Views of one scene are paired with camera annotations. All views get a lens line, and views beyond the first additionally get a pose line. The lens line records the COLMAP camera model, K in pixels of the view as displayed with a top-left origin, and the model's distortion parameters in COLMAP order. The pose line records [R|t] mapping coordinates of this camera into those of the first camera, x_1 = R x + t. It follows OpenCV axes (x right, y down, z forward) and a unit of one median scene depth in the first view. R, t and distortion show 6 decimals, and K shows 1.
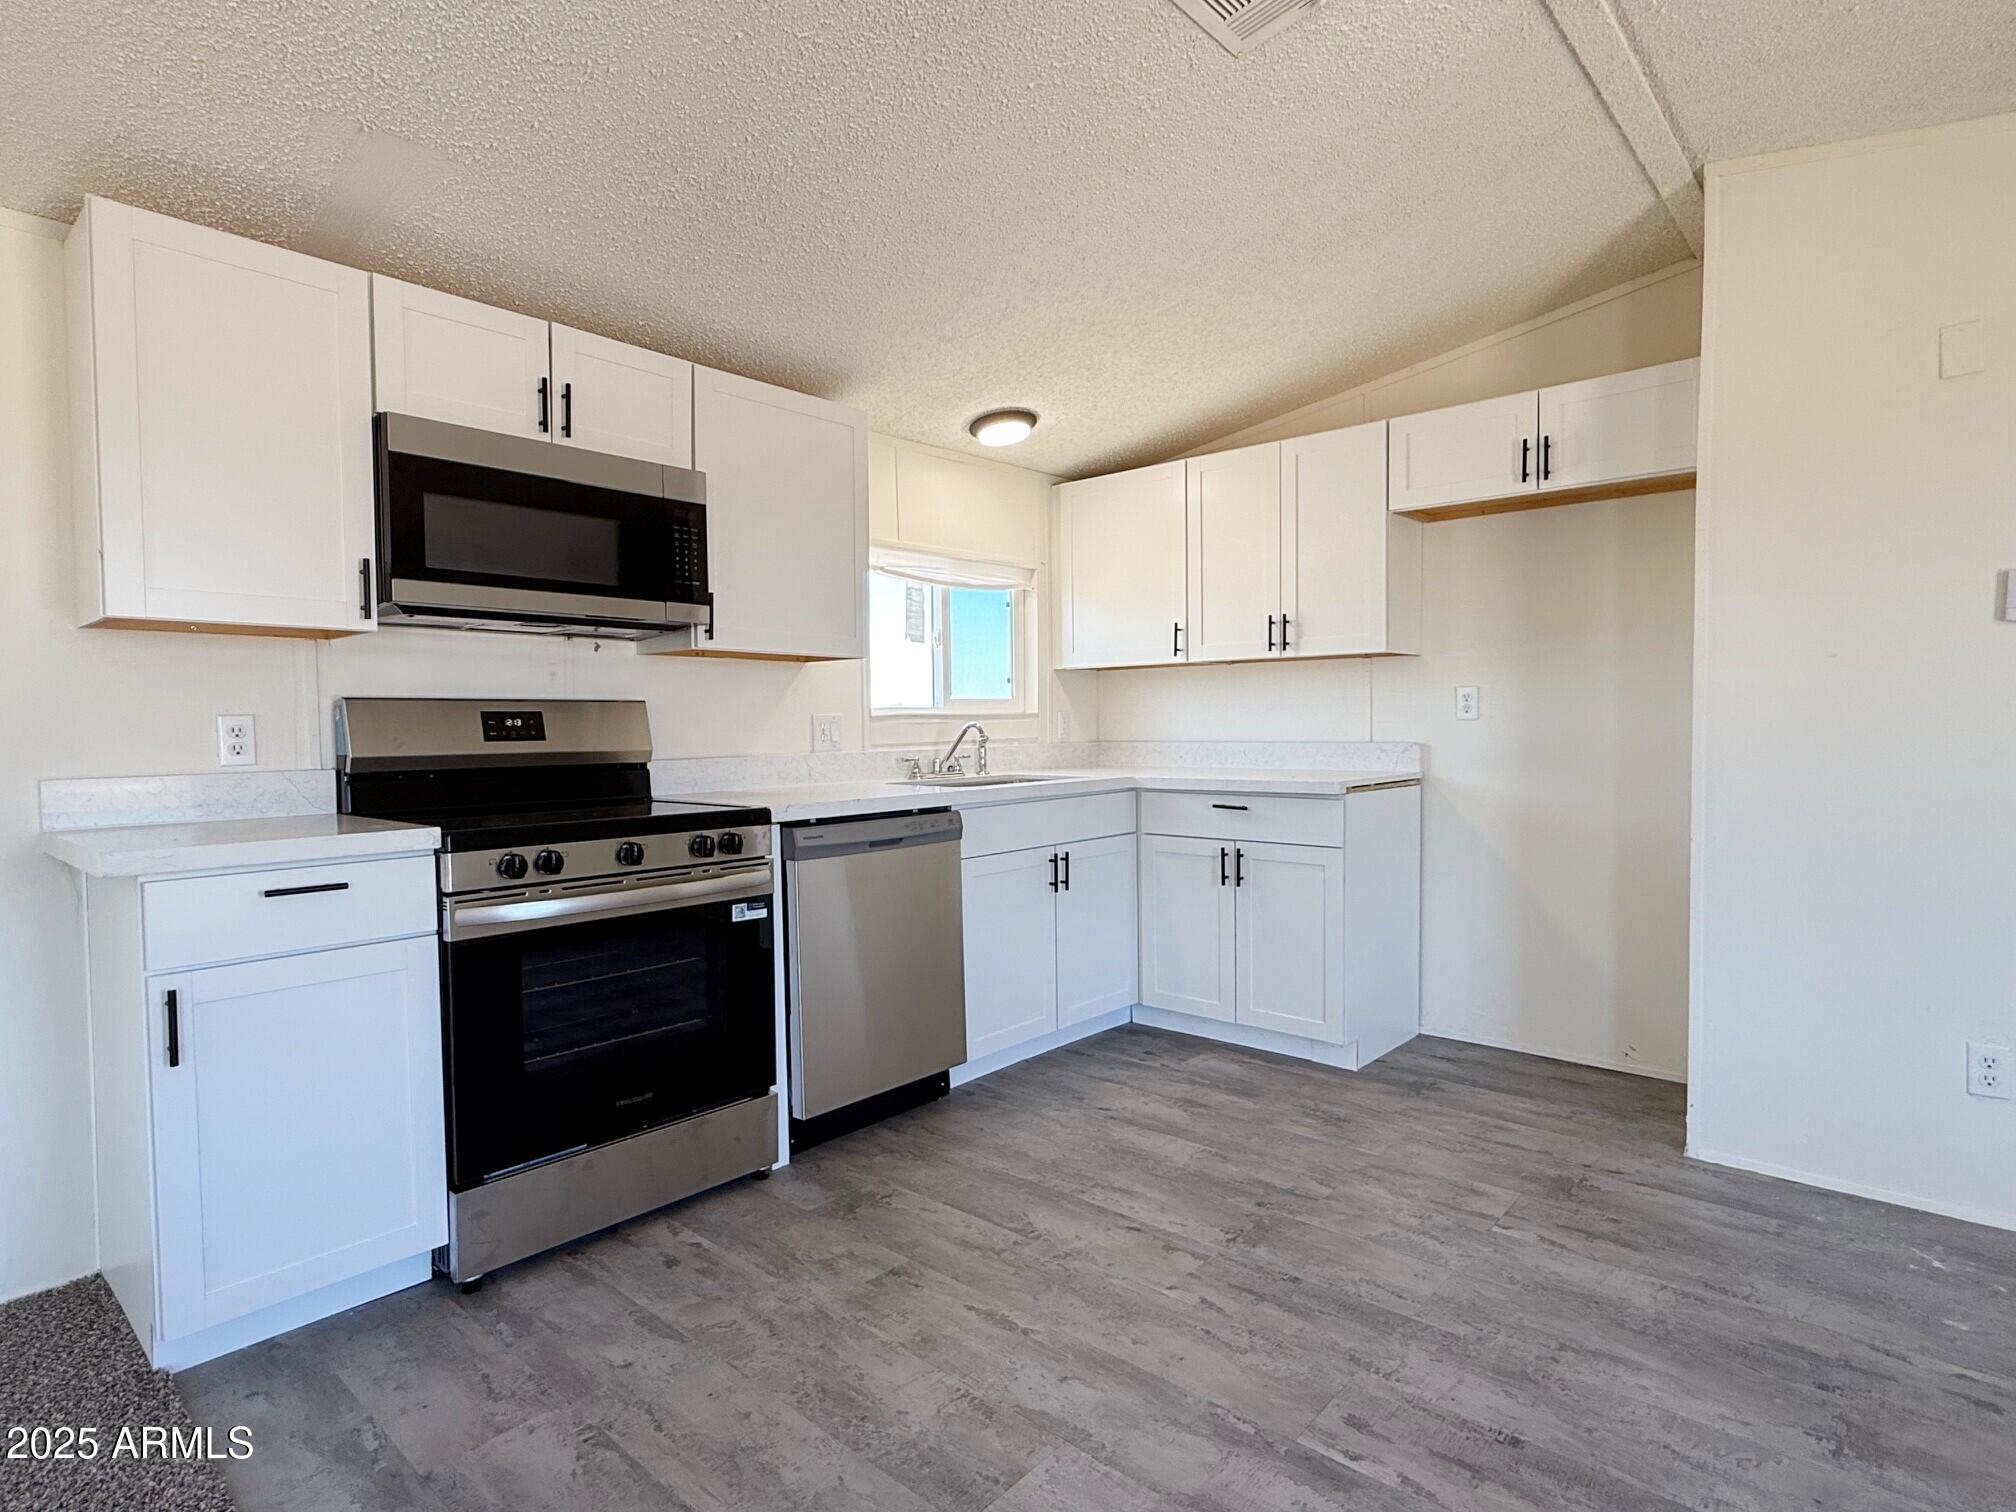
lens RADIAL K [[1064.9, 0, 1012.0], [0, 1064.9, 760.8], [0, 0, 1]] dist [0.003618, -0.000985]
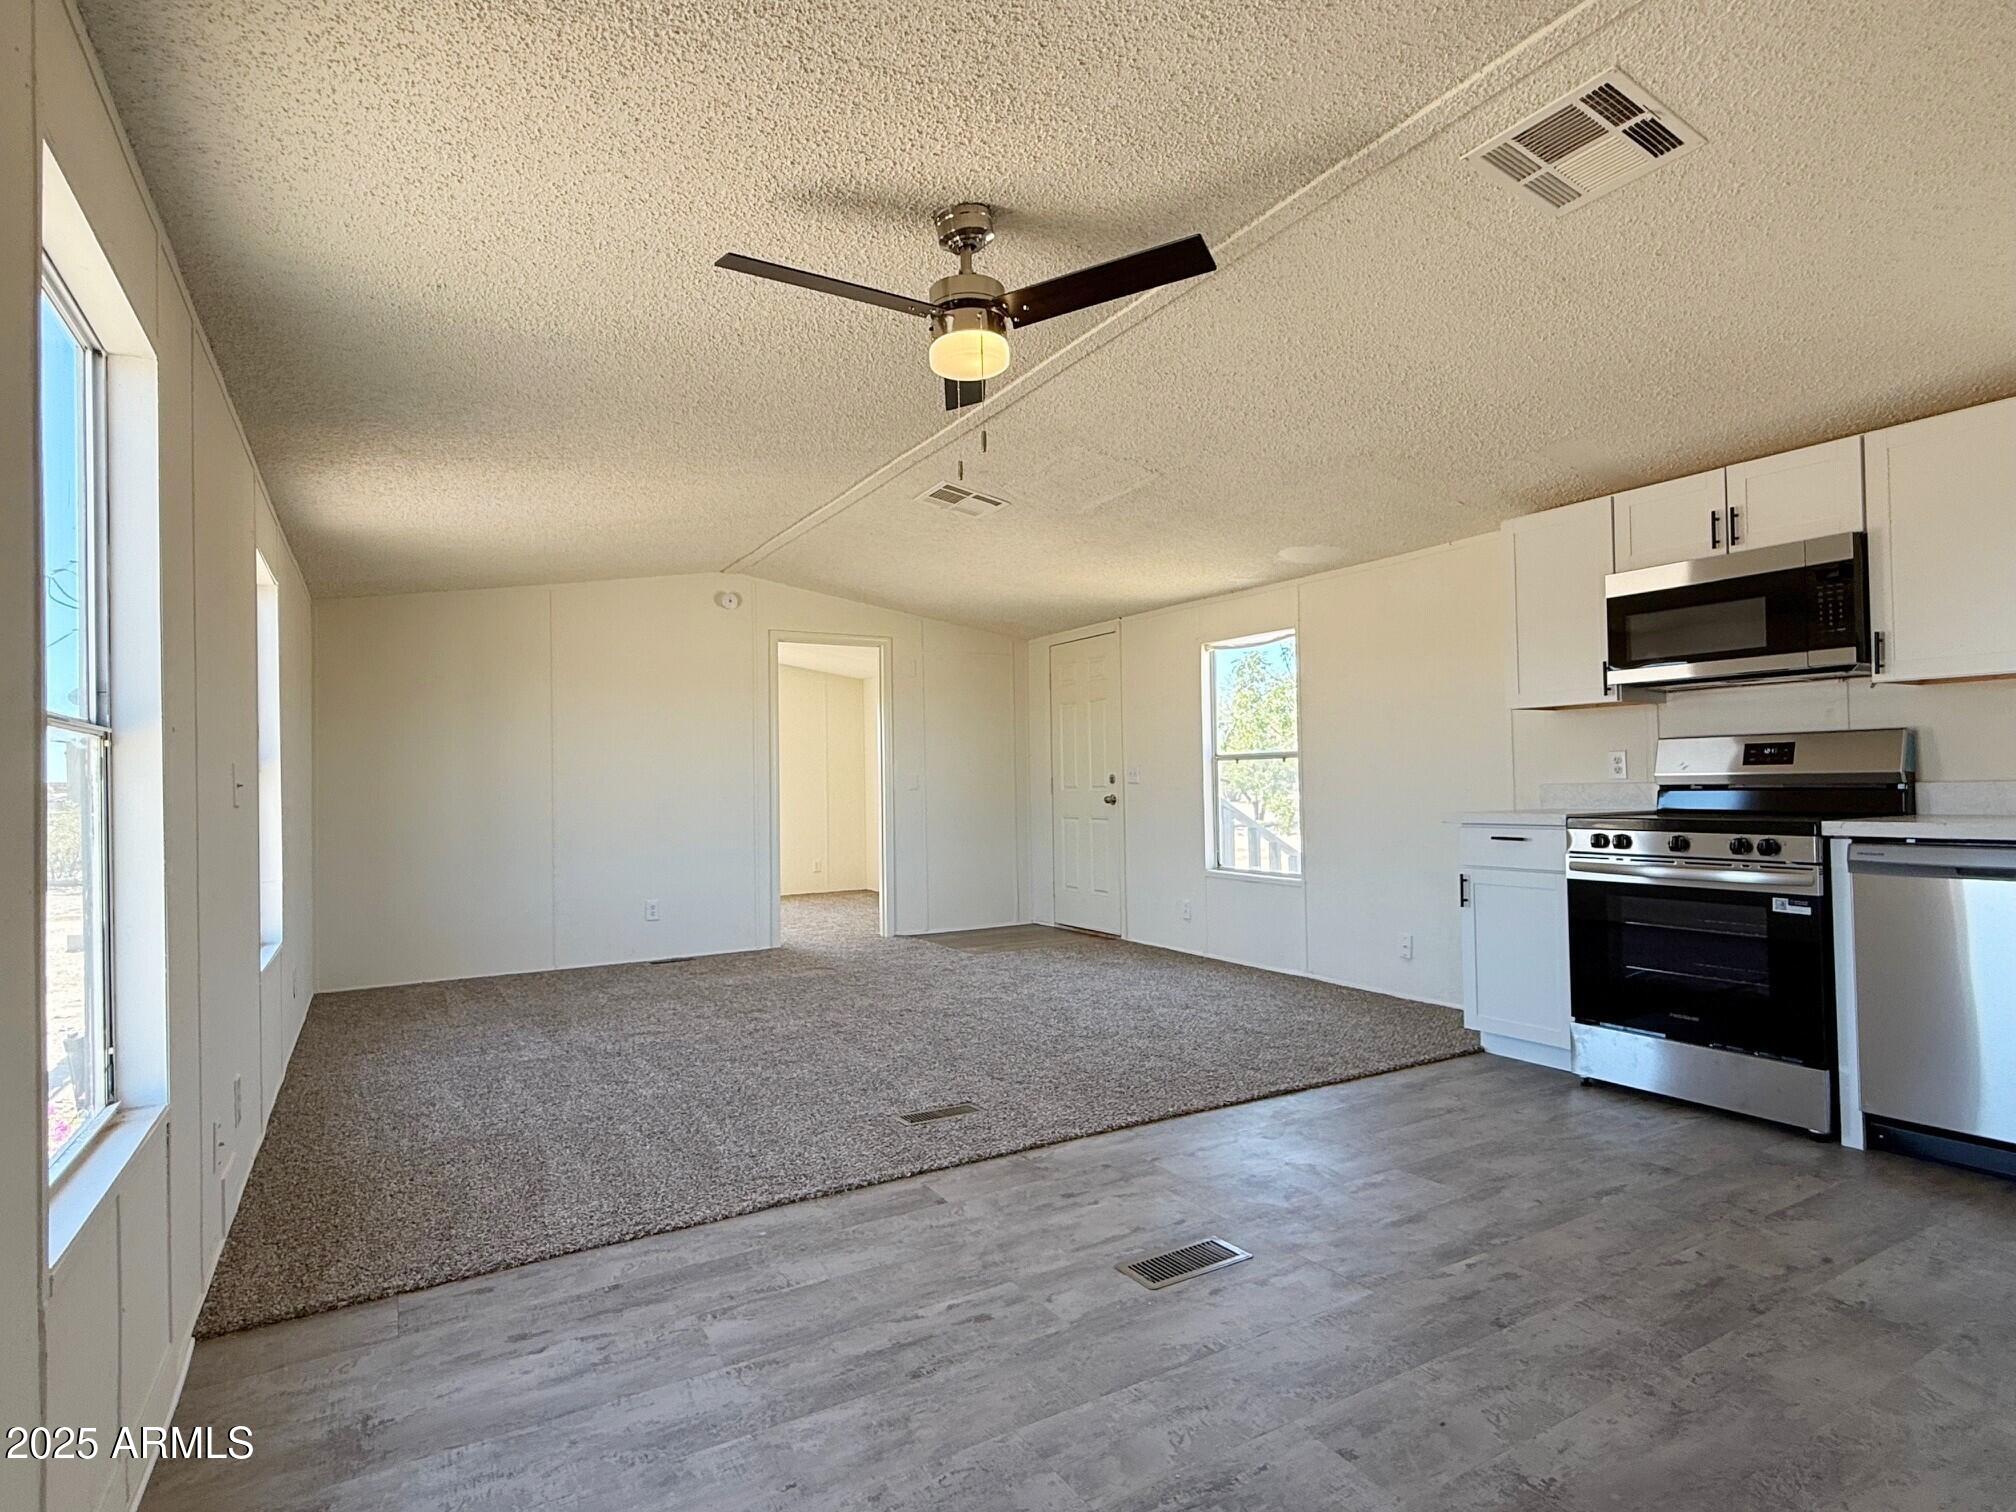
lens RADIAL K [[1064.9, 0, 1014.9], [0, 1064.9, 760.7], [0, 0, 1]] dist [0.003618, -0.000985]
pose [[-0.301498, -0.003852, -0.953459, 1.089594], [-0.011562, 0.999933, -0.000384, -0.011881], [0.953397, 0.010908, -0.301522, 0.488215]]
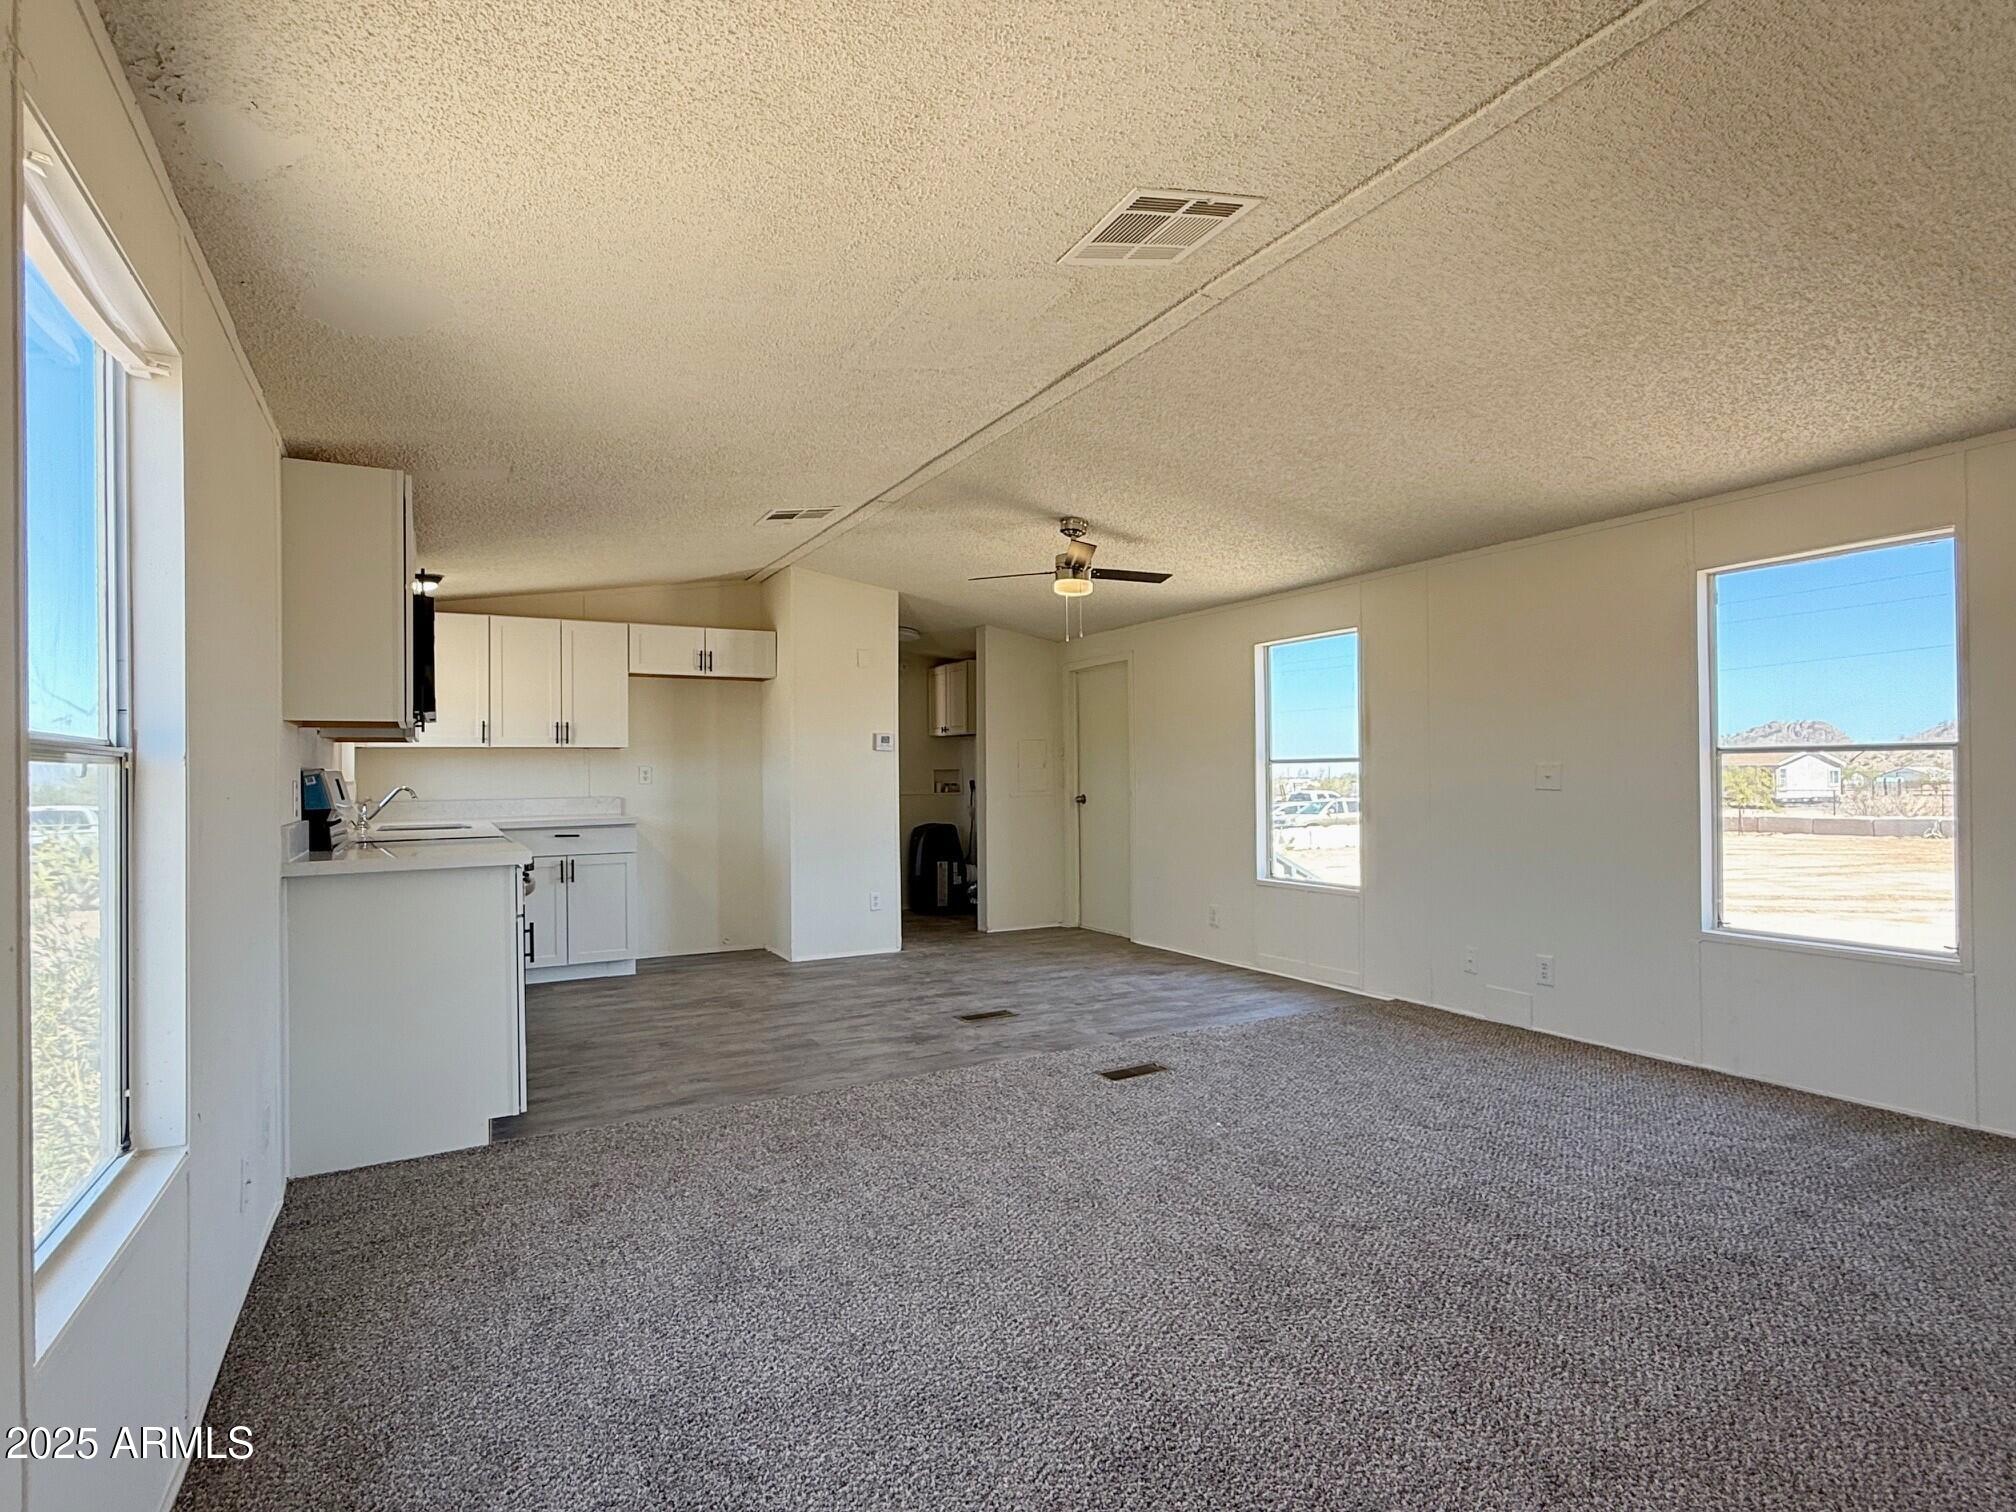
lens RADIAL K [[1064.9, 0, 1012.2], [0, 1064.9, 762.4], [0, 0, 1]] dist [0.003618, -0.000985]
pose [[0.334583, 0.017182, 0.942210, -1.474927], [0.042821, 0.998524, -0.033415, 0.017103], [-0.941393, 0.051527, 0.333353, -0.306257]]
